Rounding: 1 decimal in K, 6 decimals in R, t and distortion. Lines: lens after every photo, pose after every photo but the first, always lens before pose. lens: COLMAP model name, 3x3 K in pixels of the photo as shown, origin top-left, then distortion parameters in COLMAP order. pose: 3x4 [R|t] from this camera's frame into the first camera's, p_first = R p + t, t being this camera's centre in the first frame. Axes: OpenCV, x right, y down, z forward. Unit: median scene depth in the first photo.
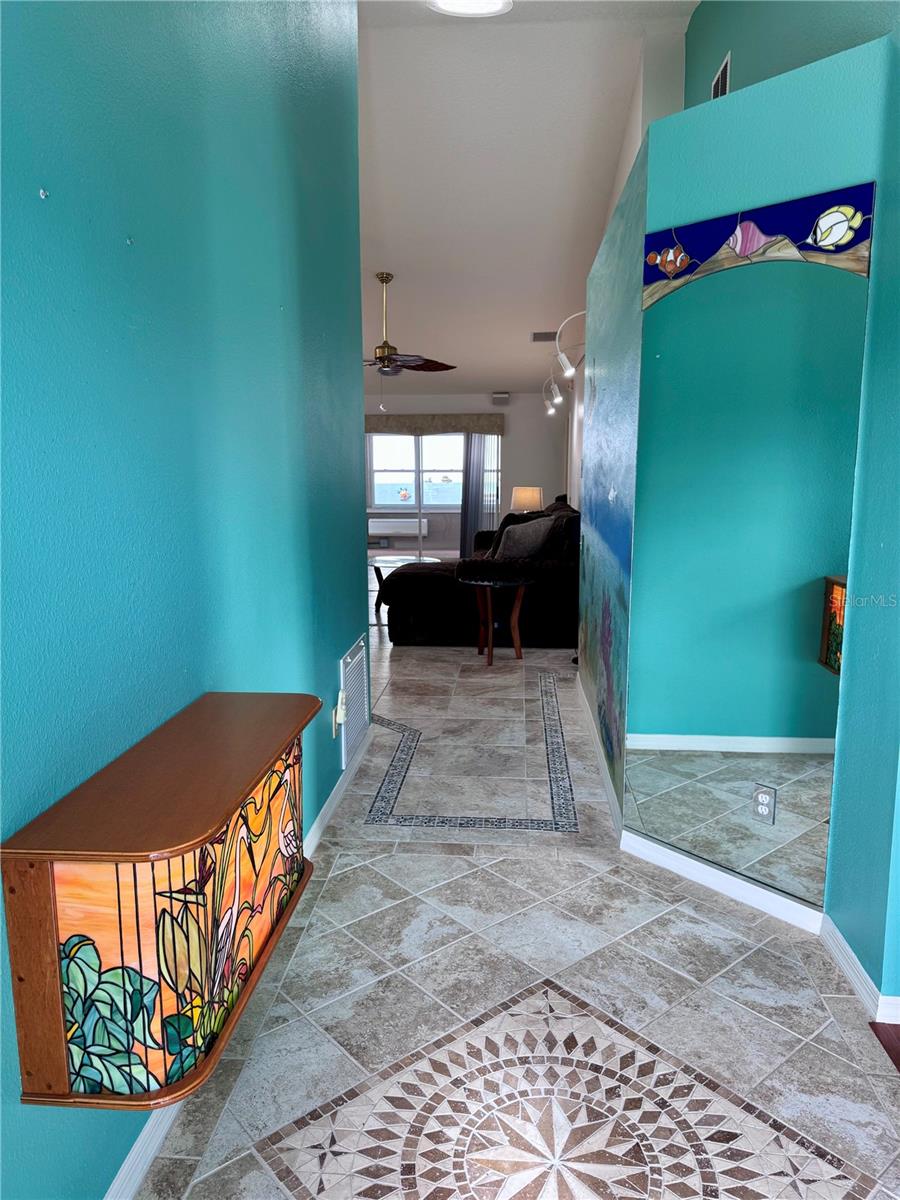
lens RADIAL K [[842.5, 0, 449.0], [0, 842.5, 601.3], [0, 0, 1]] dist [0.058506, -0.067351]
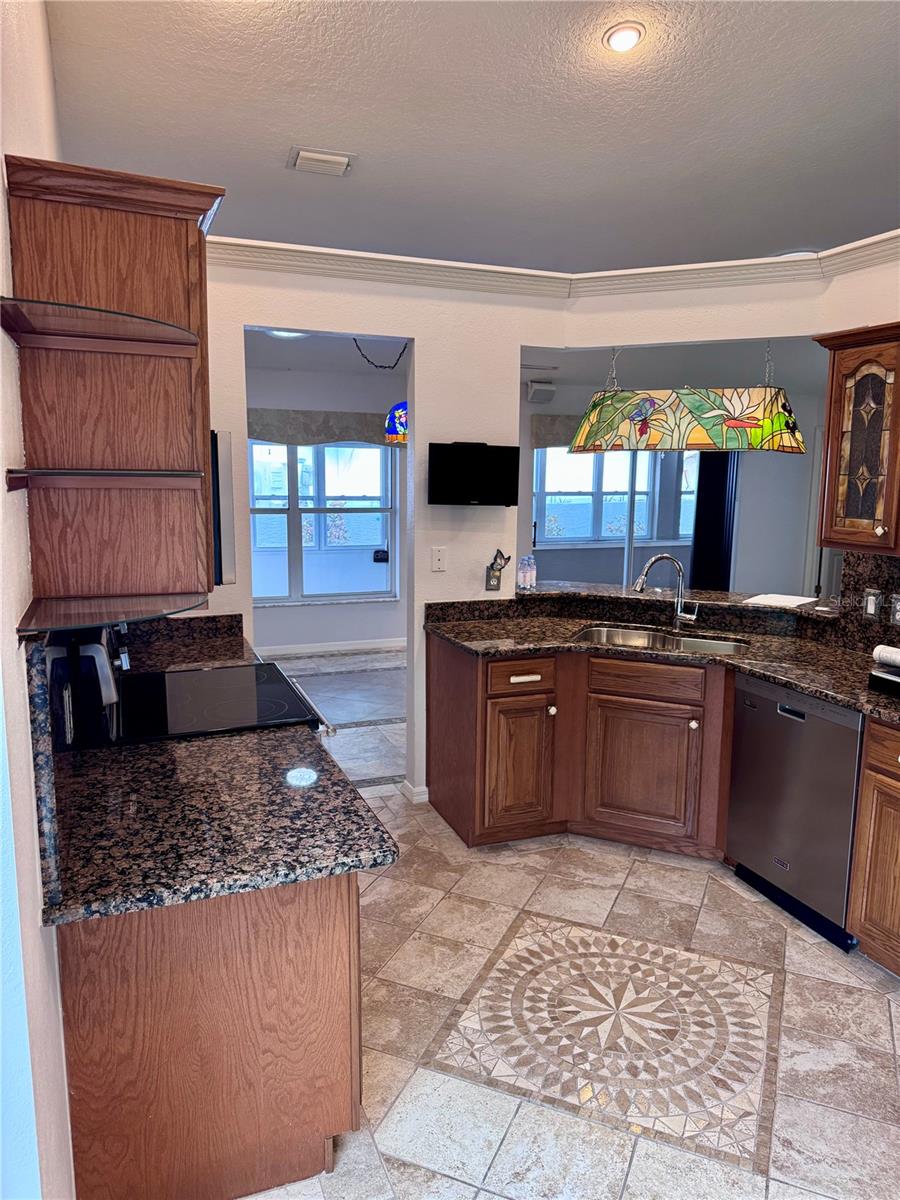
lens RADIAL K [[842.5, 0, 452.4], [0, 842.5, 607.7], [0, 0, 1]] dist [0.058506, -0.067351]
pose [[0.896915, -0.061158, 0.437952, -0.529472], [0.059909, 0.998064, 0.016684, -0.083044], [-0.438125, 0.011273, 0.898843, 0.429877]]
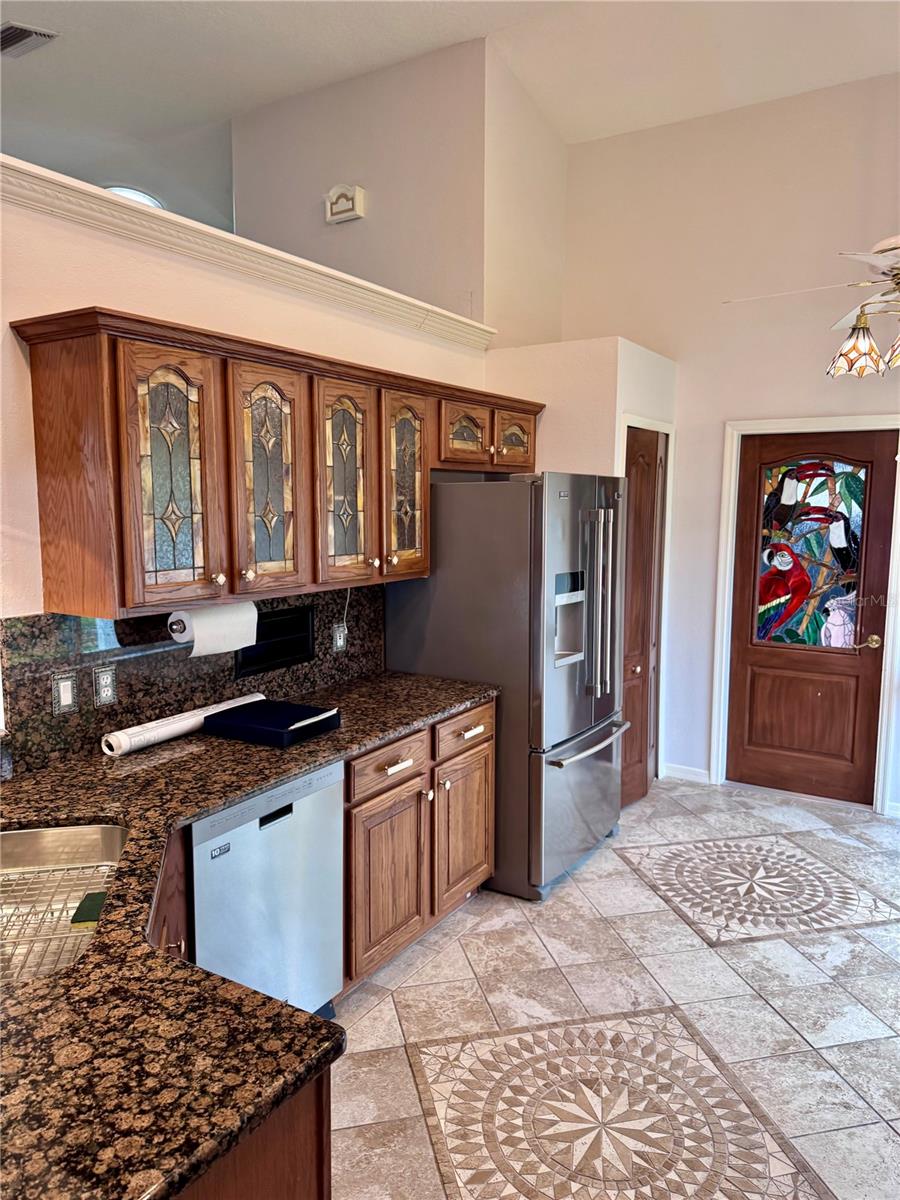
lens RADIAL K [[842.5, 0, 455.4], [0, 842.5, 614.8], [0, 0, 1]] dist [0.058506, -0.067351]
pose [[-0.889859, -0.062438, 0.451943, -0.448132], [0.074003, 0.957720, 0.278022, -0.142764], [-0.450193, 0.280846, -0.847615, 0.773022]]
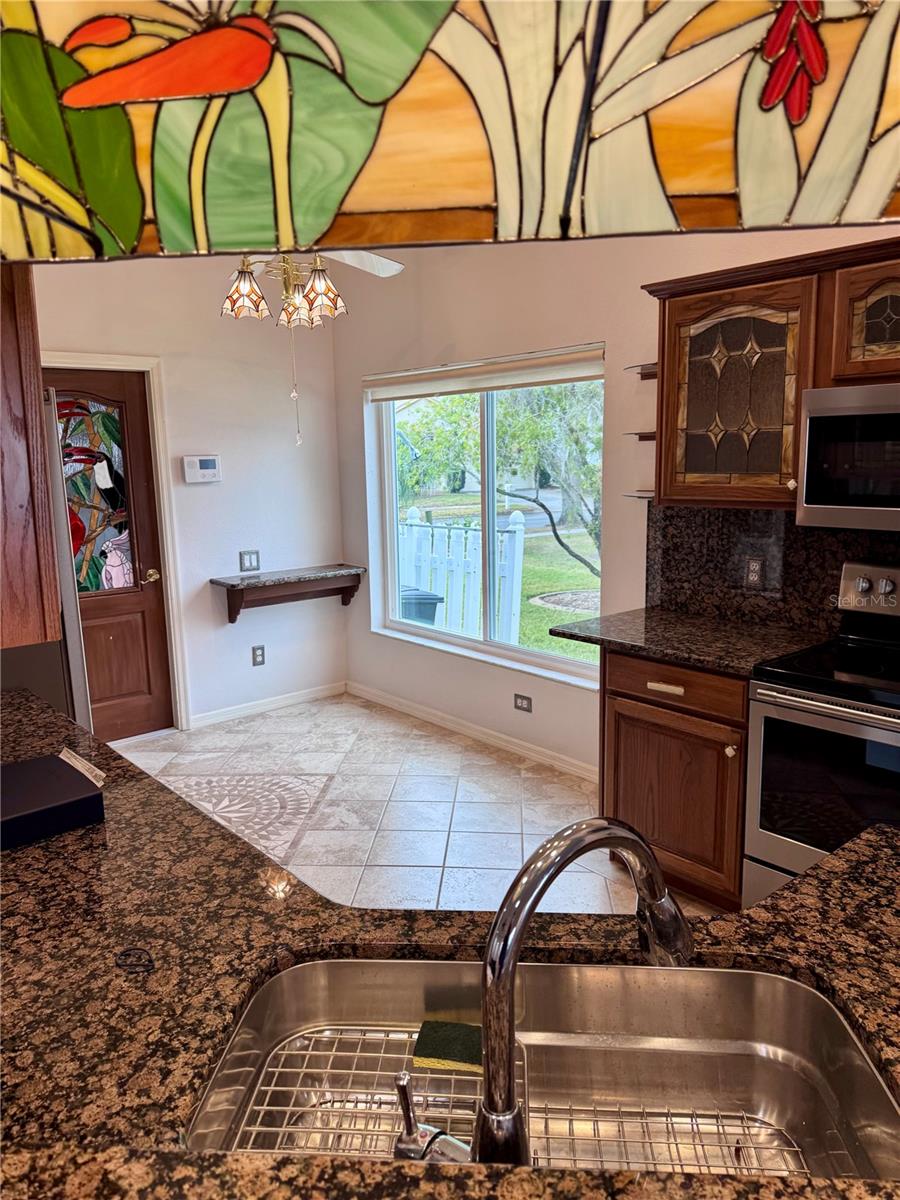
lens RADIAL K [[842.5, 0, 444.2], [0, 842.5, 609.8], [0, 0, 1]] dist [0.058506, -0.067351]
pose [[-0.705638, 0.148915, -0.692748, -0.250721], [-0.091555, 0.950309, 0.297540, -0.127065], [0.702633, 0.273380, -0.656940, 0.731502]]
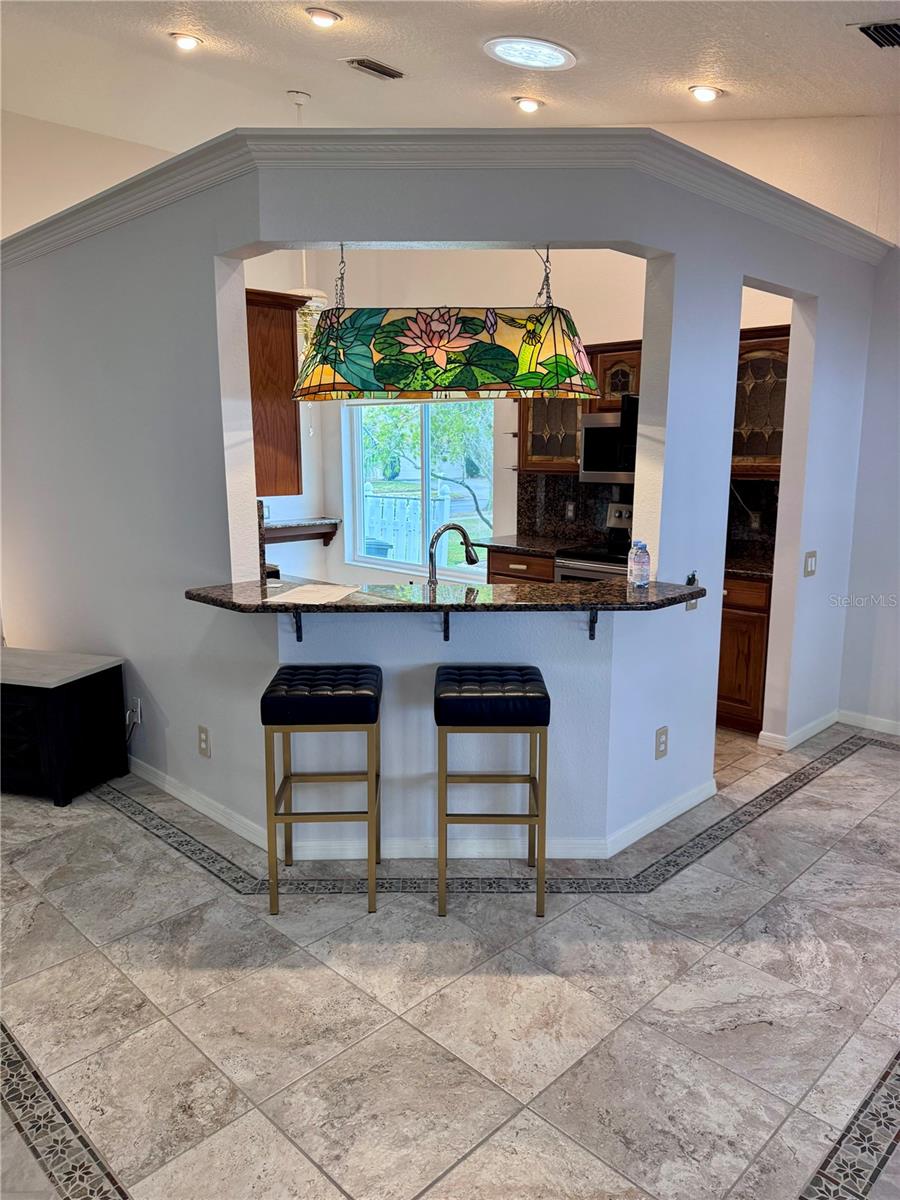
lens RADIAL K [[842.5, 0, 453.0], [0, 842.5, 598.6], [0, 0, 1]] dist [0.058506, -0.067351]
pose [[-0.641234, 0.145705, -0.753385, -0.083026], [-0.120482, 0.950512, 0.286377, -0.151680], [0.757828, 0.274404, -0.591946, 0.876900]]
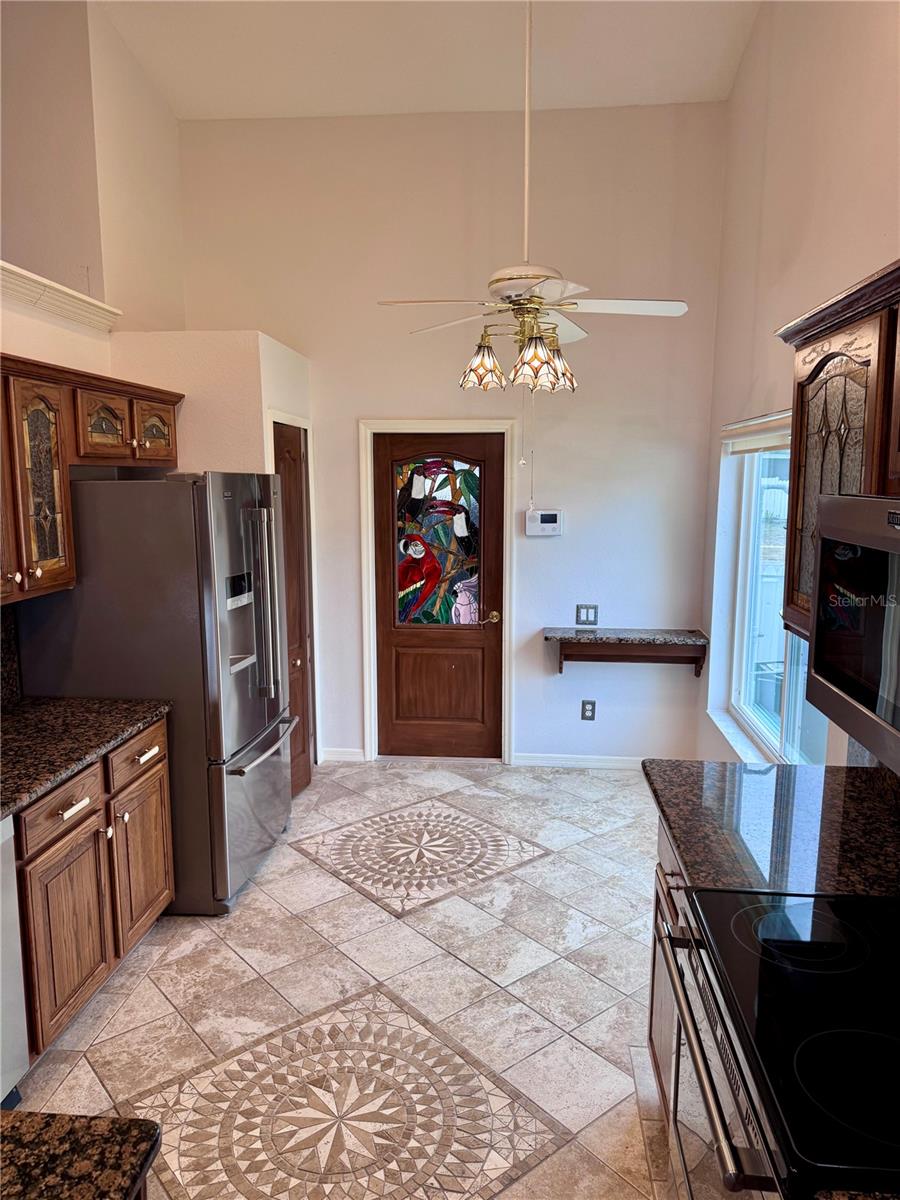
lens RADIAL K [[842.5, 0, 458.5], [0, 842.5, 611.4], [0, 0, 1]] dist [0.058506, -0.067351]
pose [[-0.999997, 0.000564, 0.002180, -0.424682], [0.001227, 0.948257, 0.317501, -0.151821], [-0.001889, 0.317503, -0.948255, 0.778040]]
